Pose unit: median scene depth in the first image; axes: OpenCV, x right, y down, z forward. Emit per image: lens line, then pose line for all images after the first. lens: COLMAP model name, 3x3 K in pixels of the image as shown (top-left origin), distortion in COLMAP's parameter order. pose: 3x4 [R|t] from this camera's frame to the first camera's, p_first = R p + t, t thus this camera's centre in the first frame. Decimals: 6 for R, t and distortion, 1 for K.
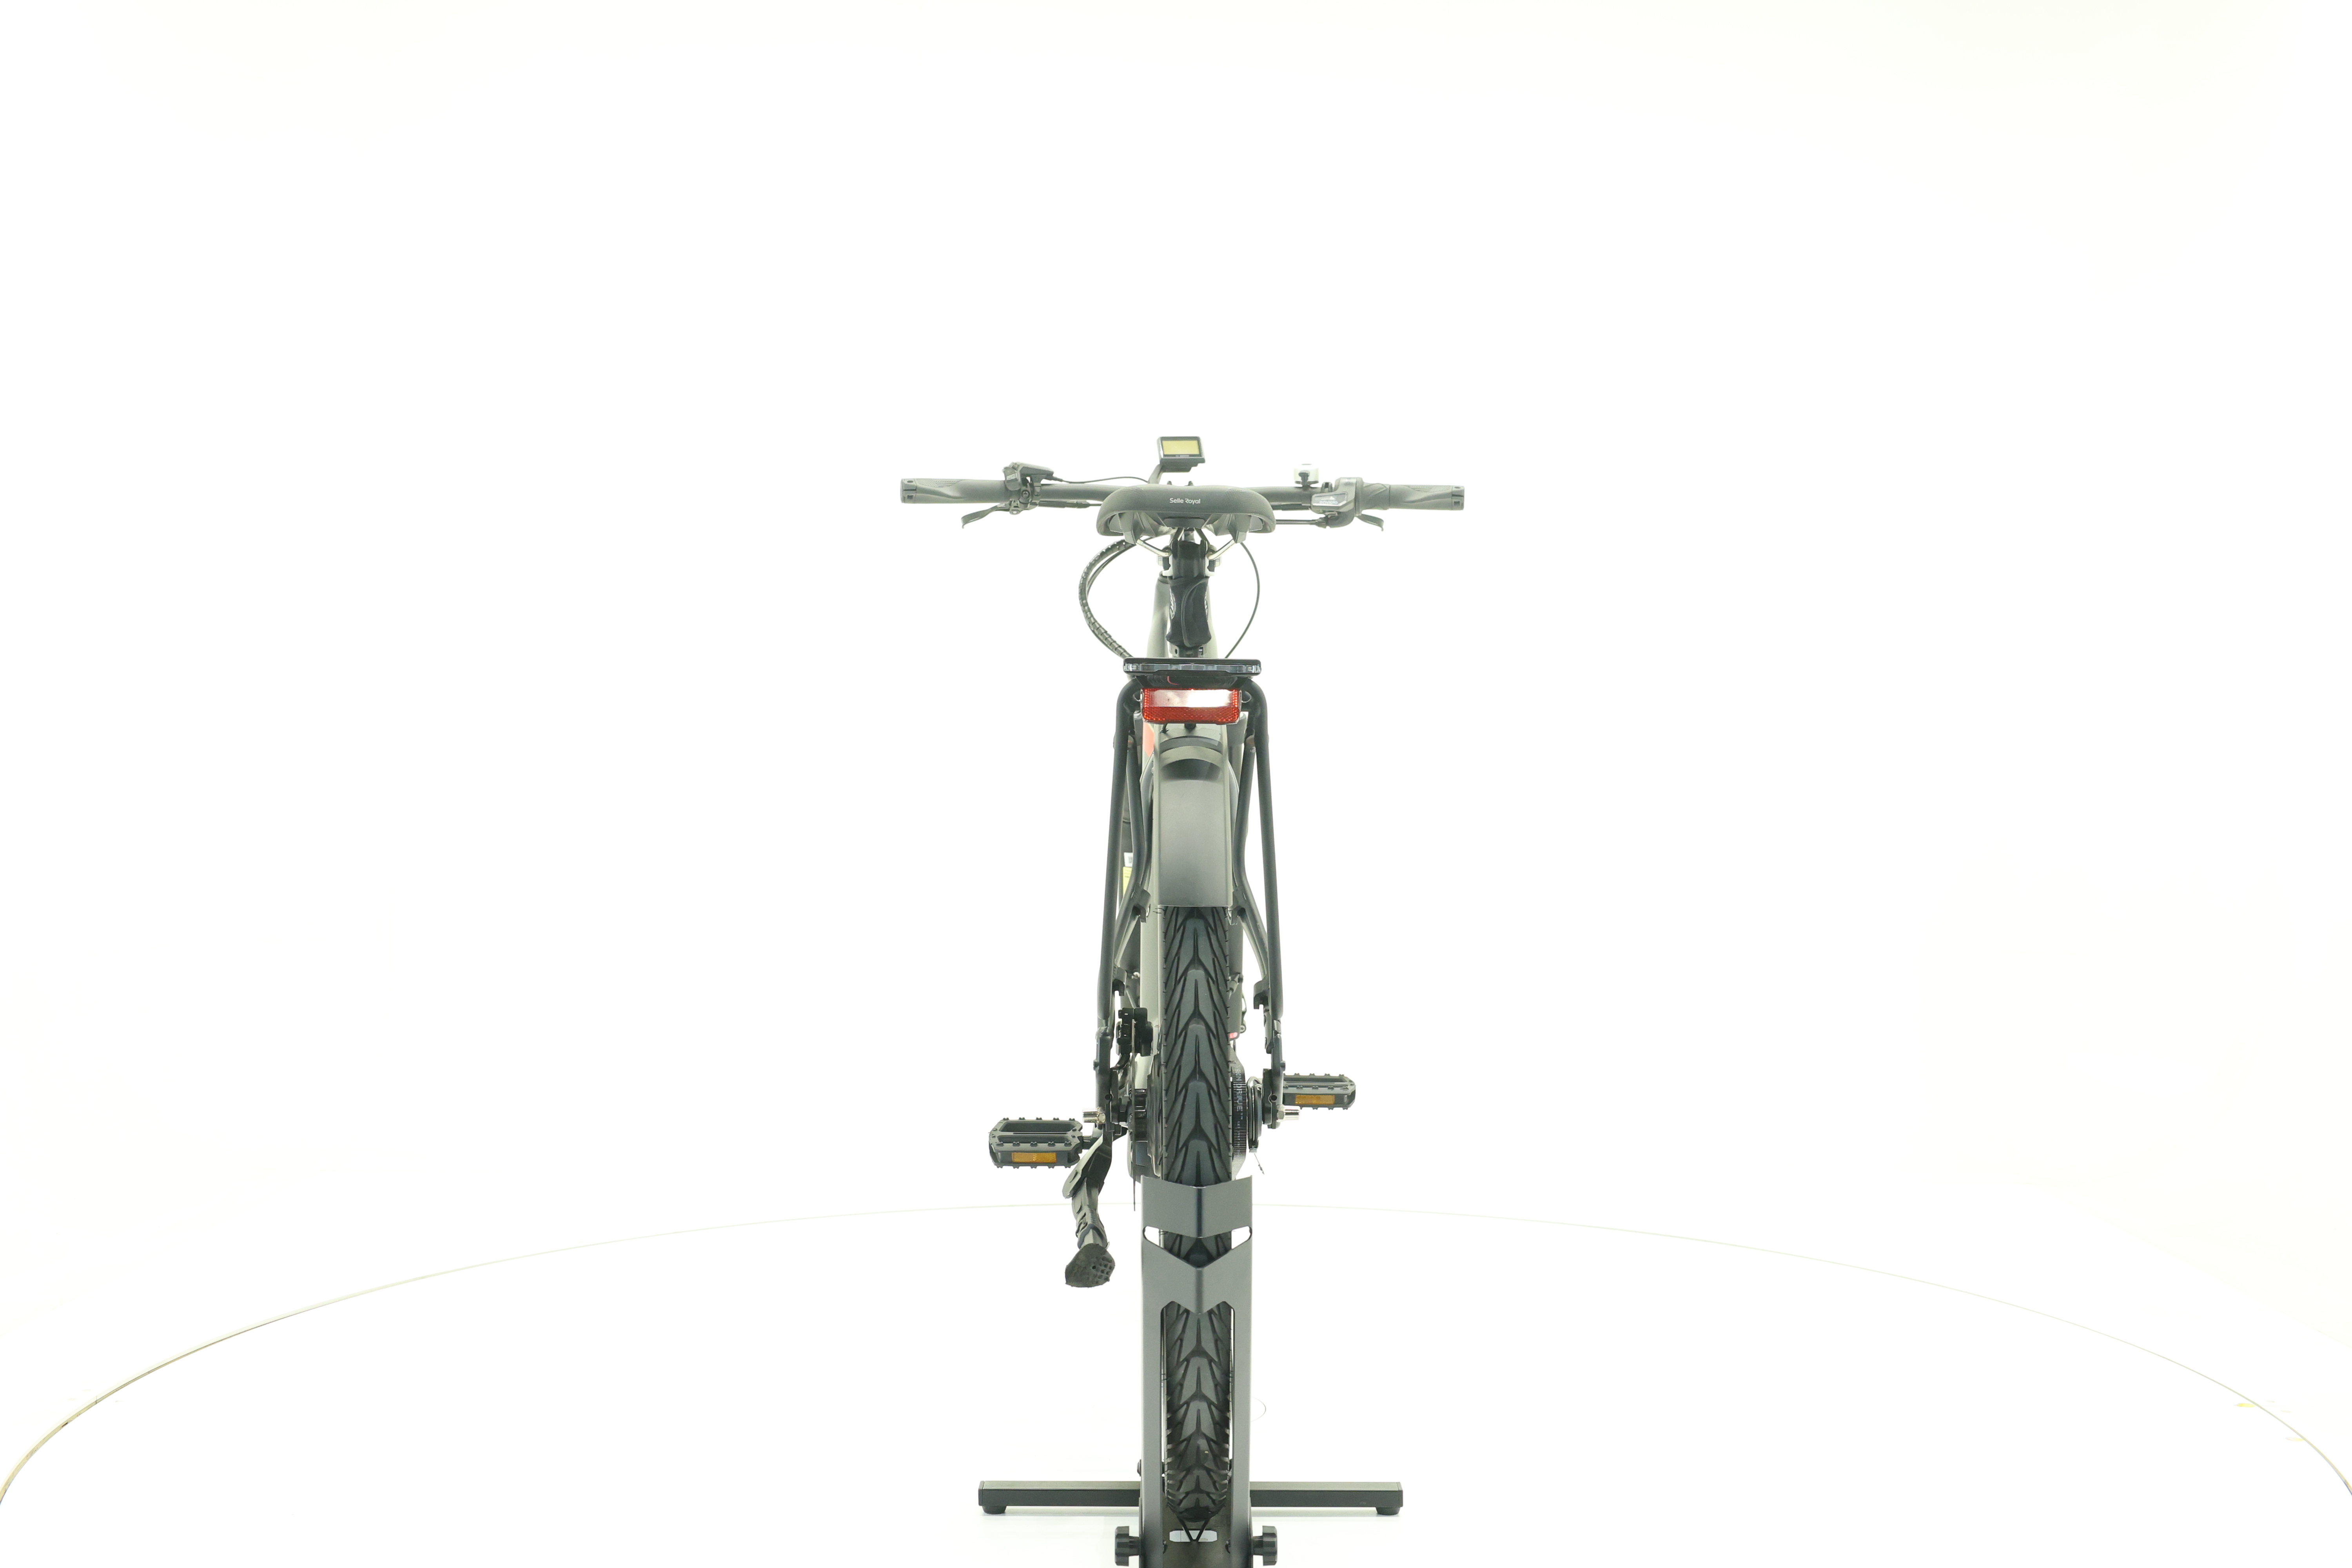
lens RADIAL K [[2568.5, 0, 1181.8], [0, 2568.5, 792.5], [0, 0, 1]] dist [0.000208, 0.000000]
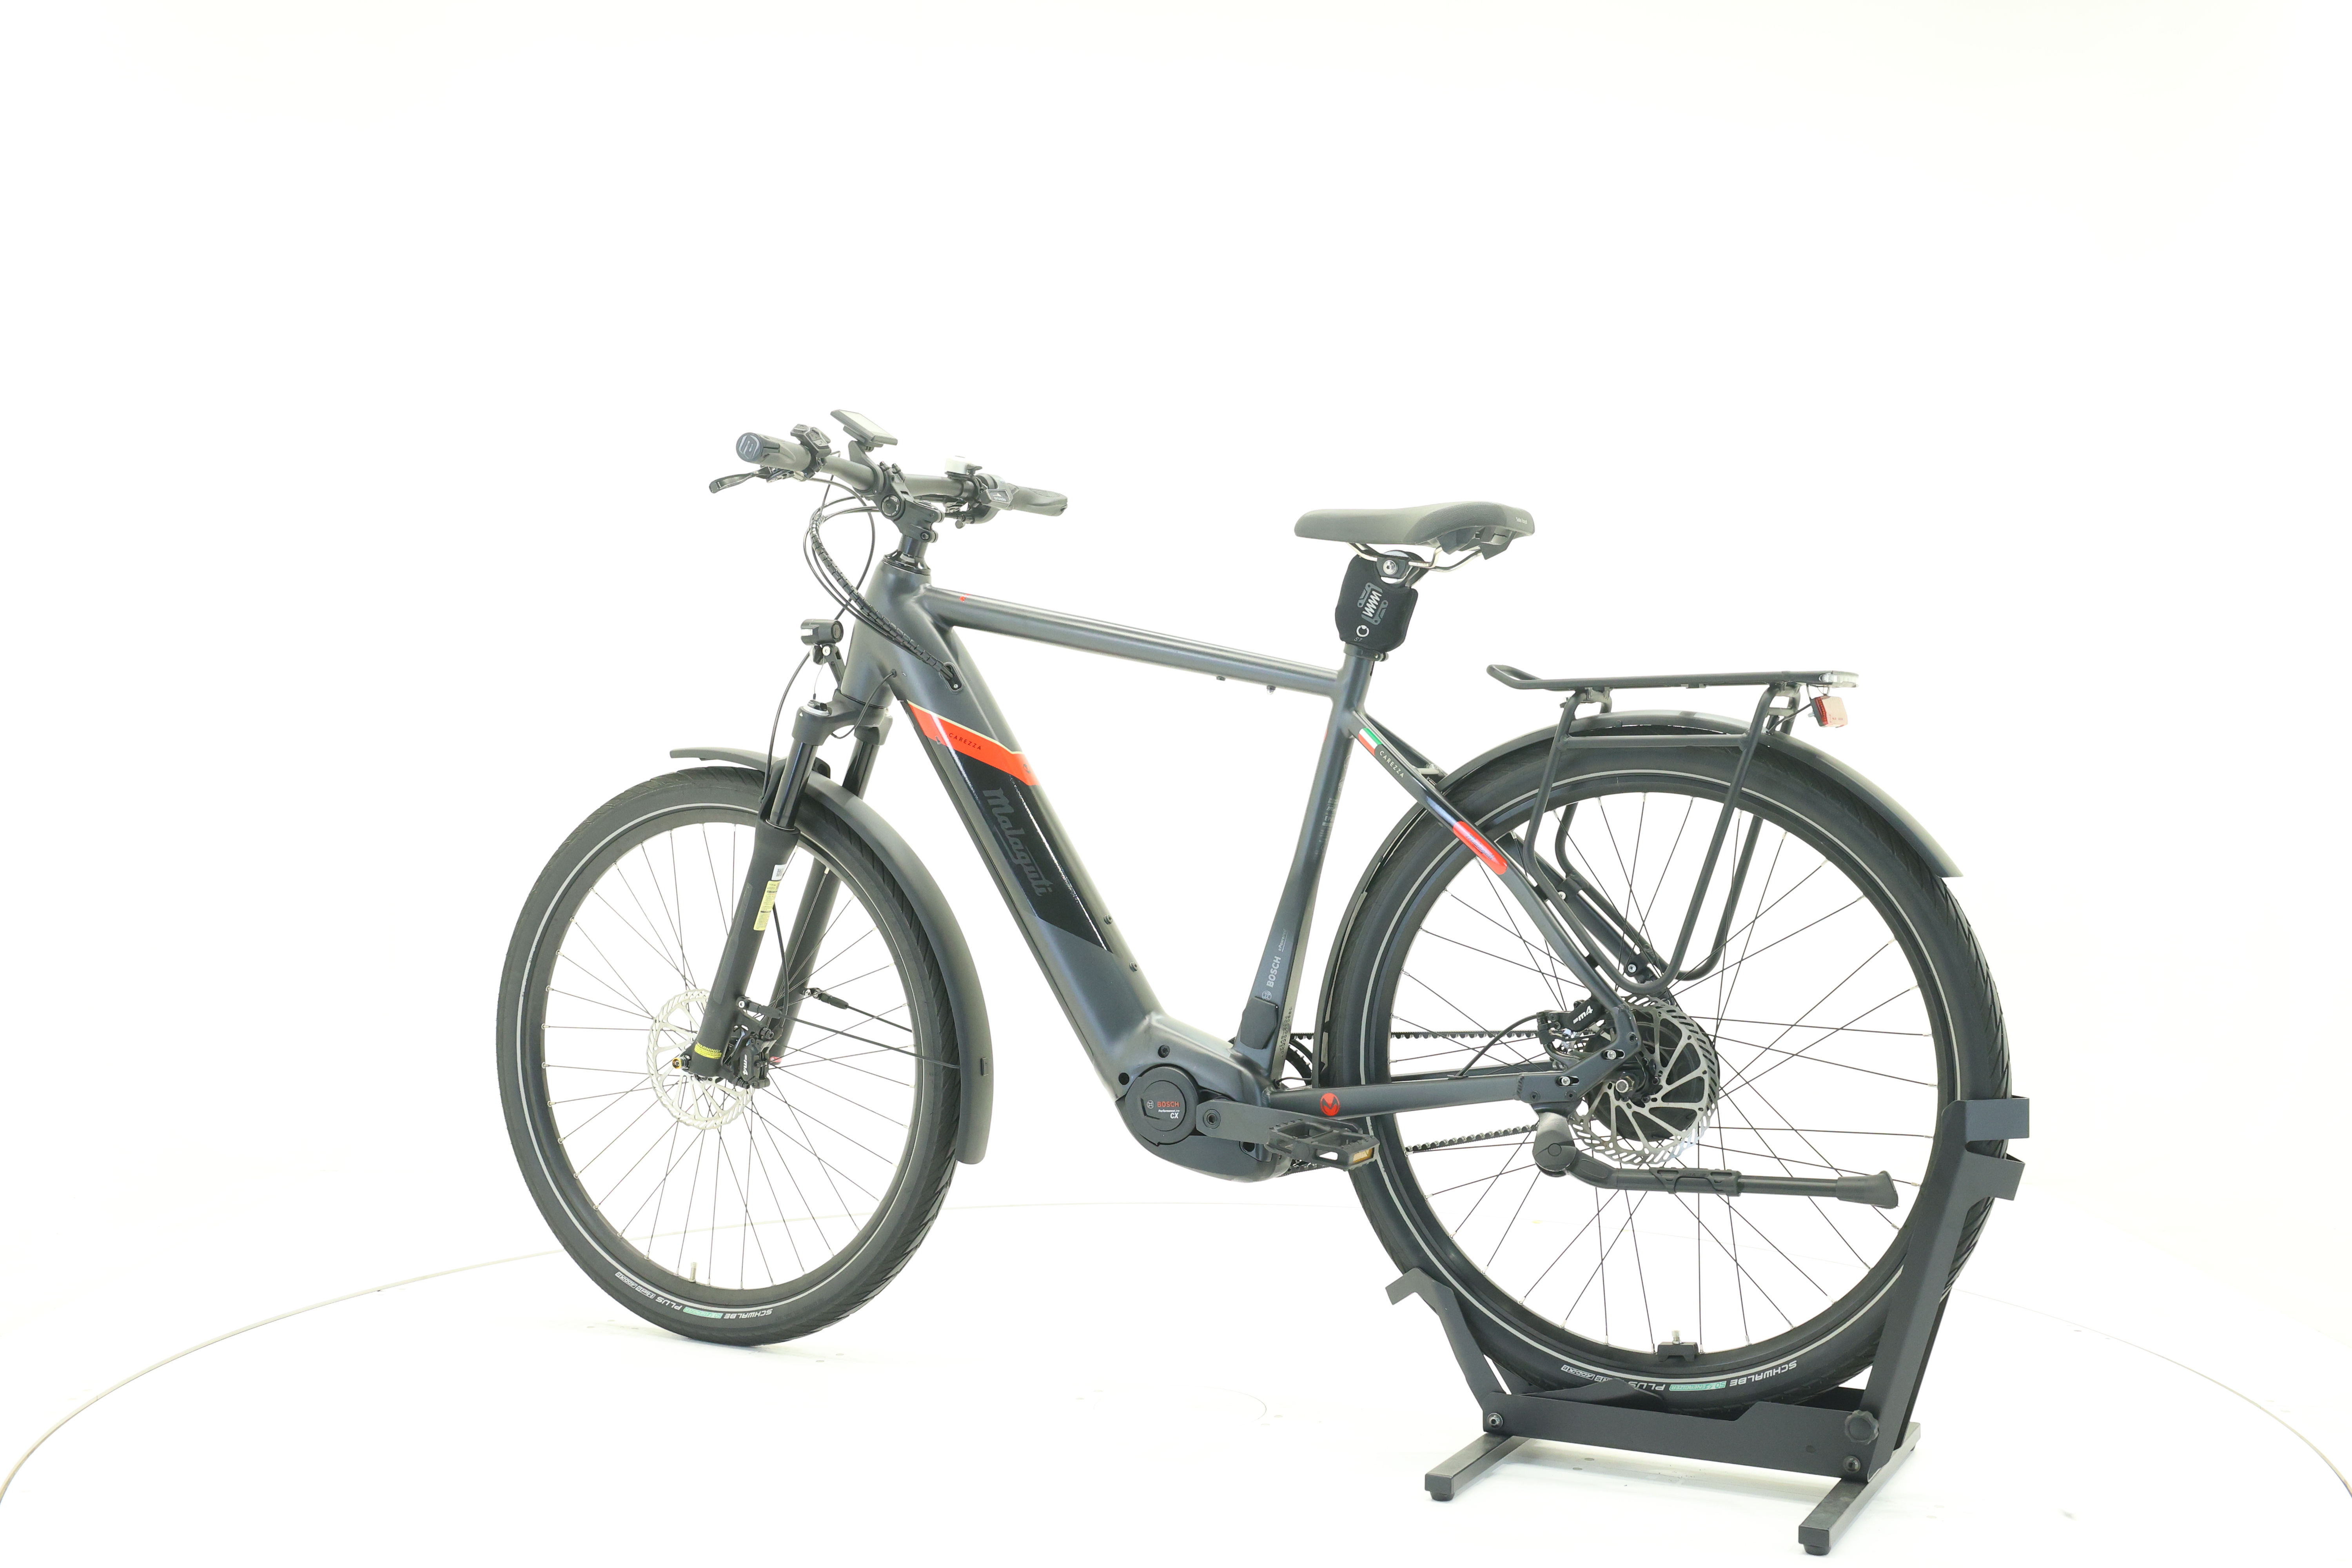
lens RADIAL K [[2568.5, 0, 1171.3], [0, 2568.5, 778.3], [0, 0, 1]] dist [0.000208, 0.000000]
pose [[0.466042, -0.018314, 0.884573, -0.791103], [0.018815, 0.999765, 0.010786, -0.014473], [-0.884563, 0.011617, 0.466277, 0.479113]]
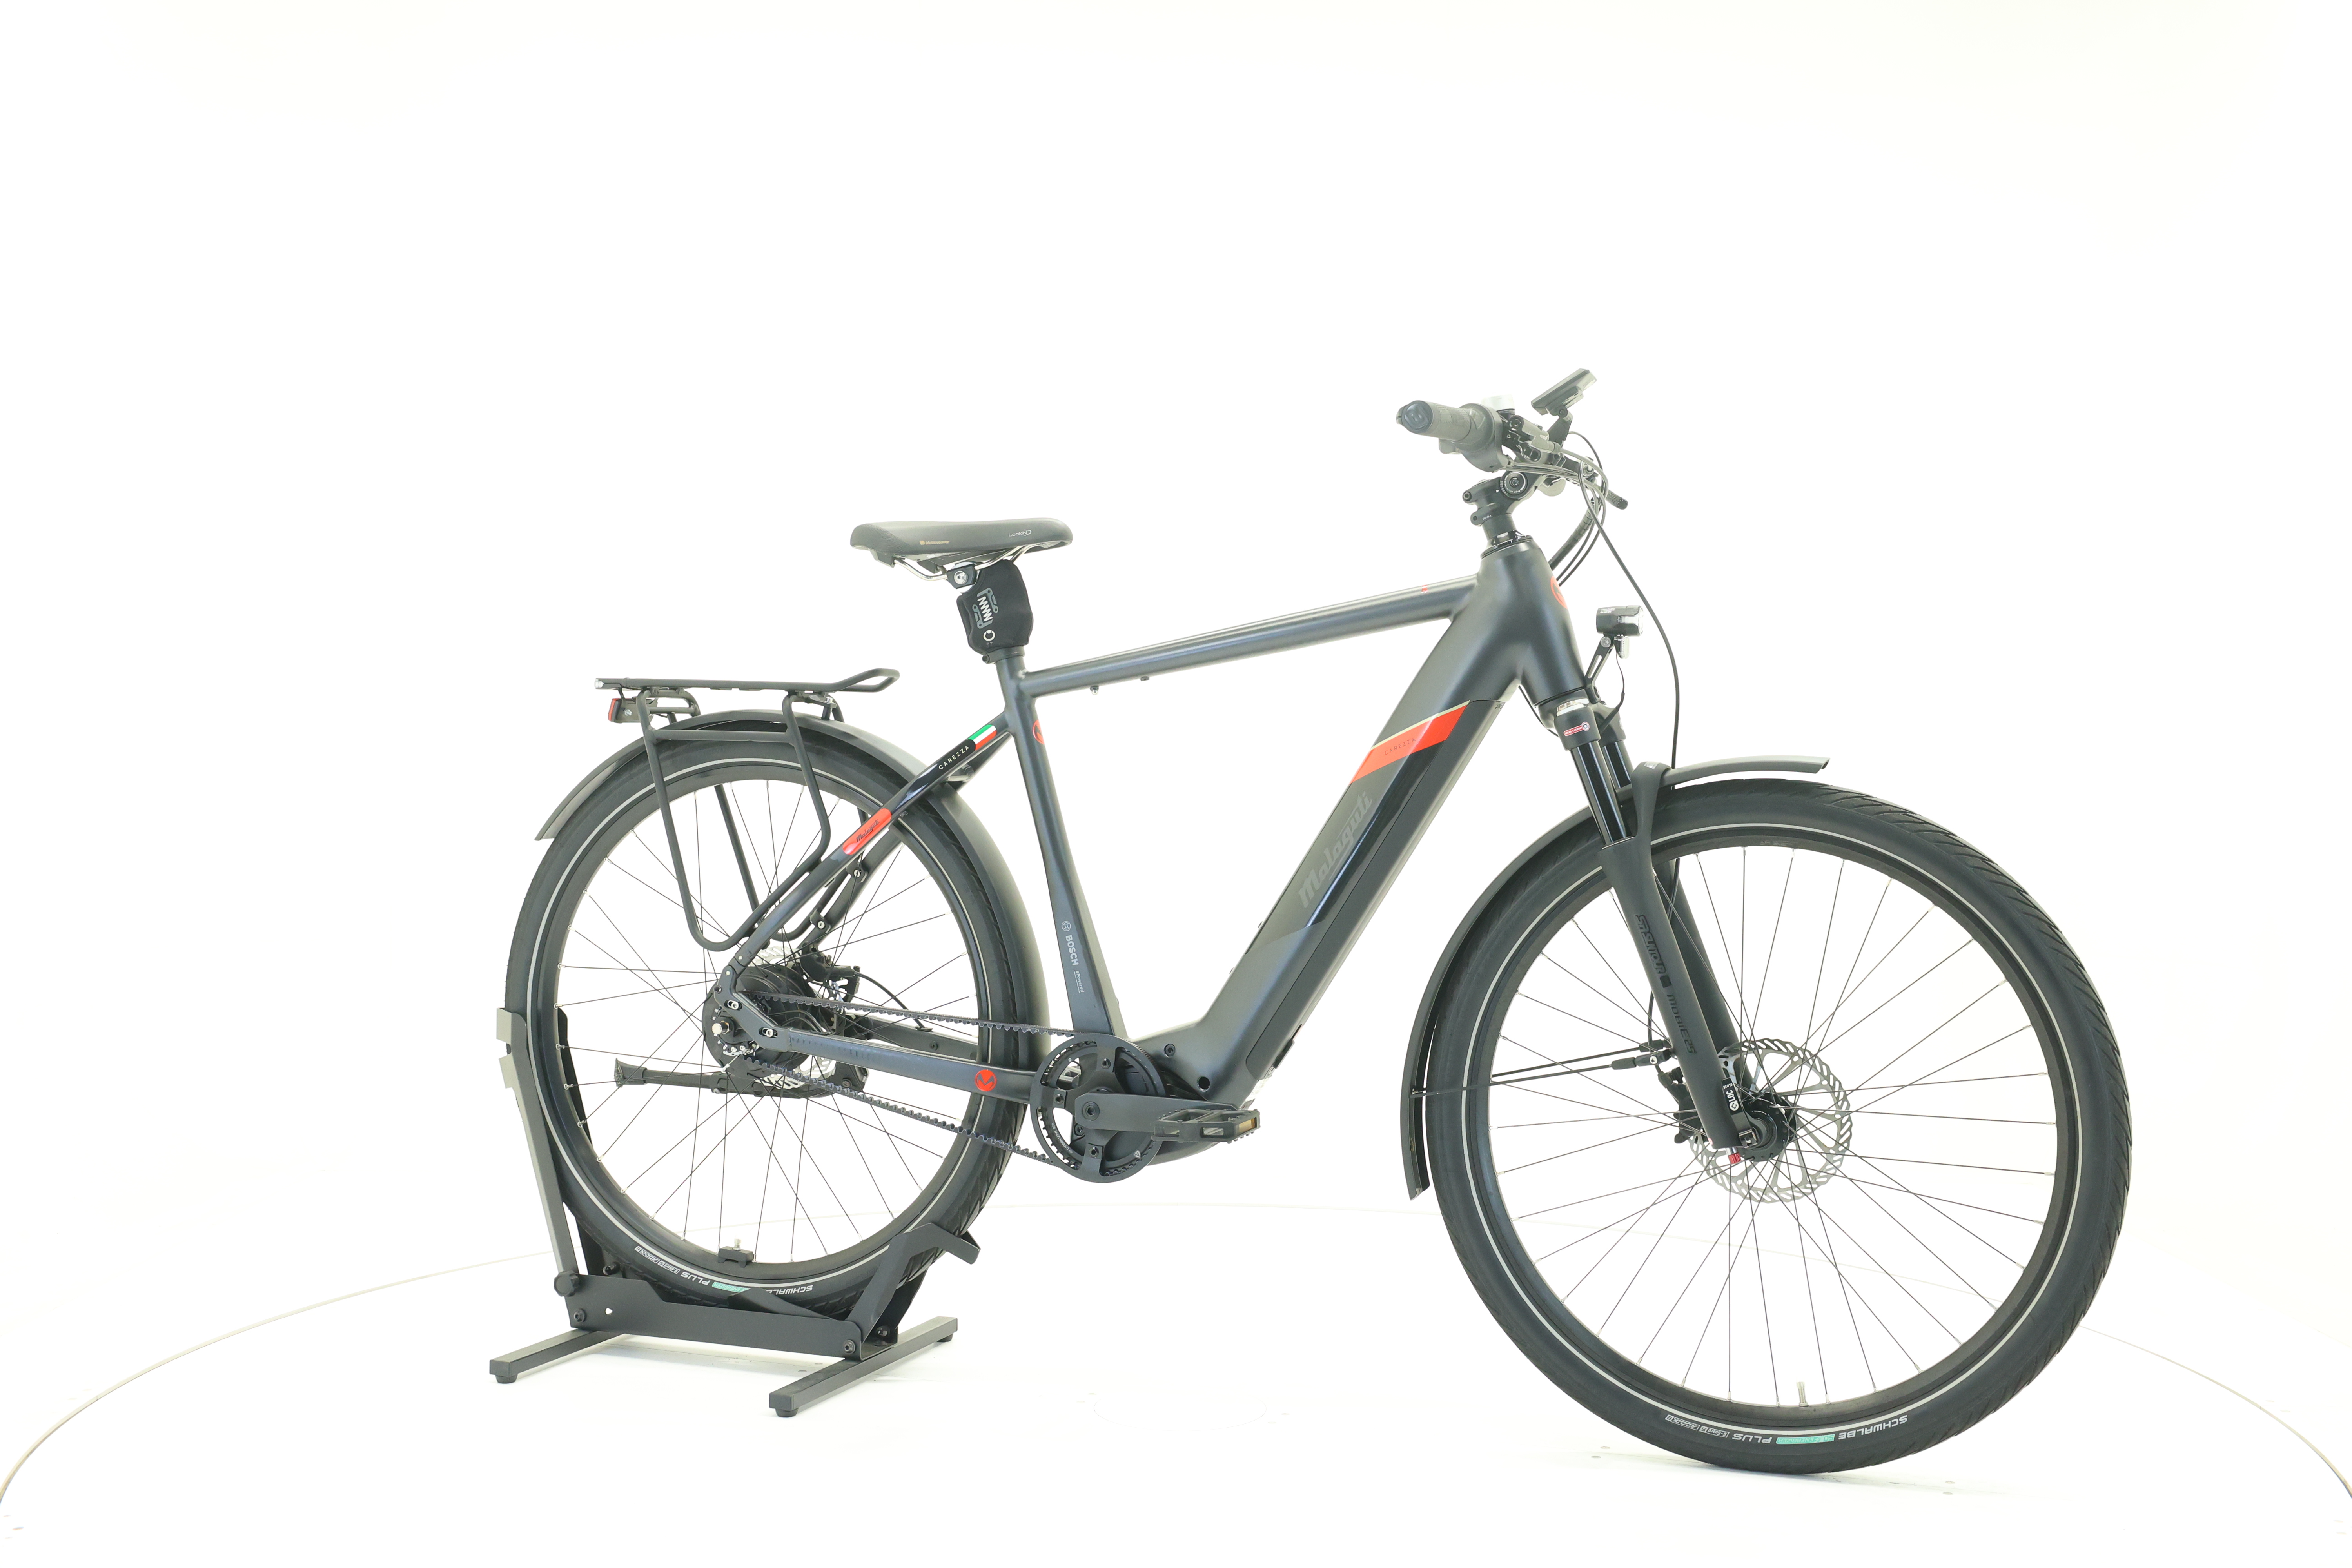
lens RADIAL K [[2568.5, 0, 1171.0], [0, 2568.5, 785.5], [0, 0, 1]] dist [0.000208, 0.000000]
pose [[-0.368474, 0.013318, -0.929543, 0.831367], [-0.028287, 0.999274, 0.025530, -0.024948], [0.929208, 0.035701, -0.367830, 1.216131]]
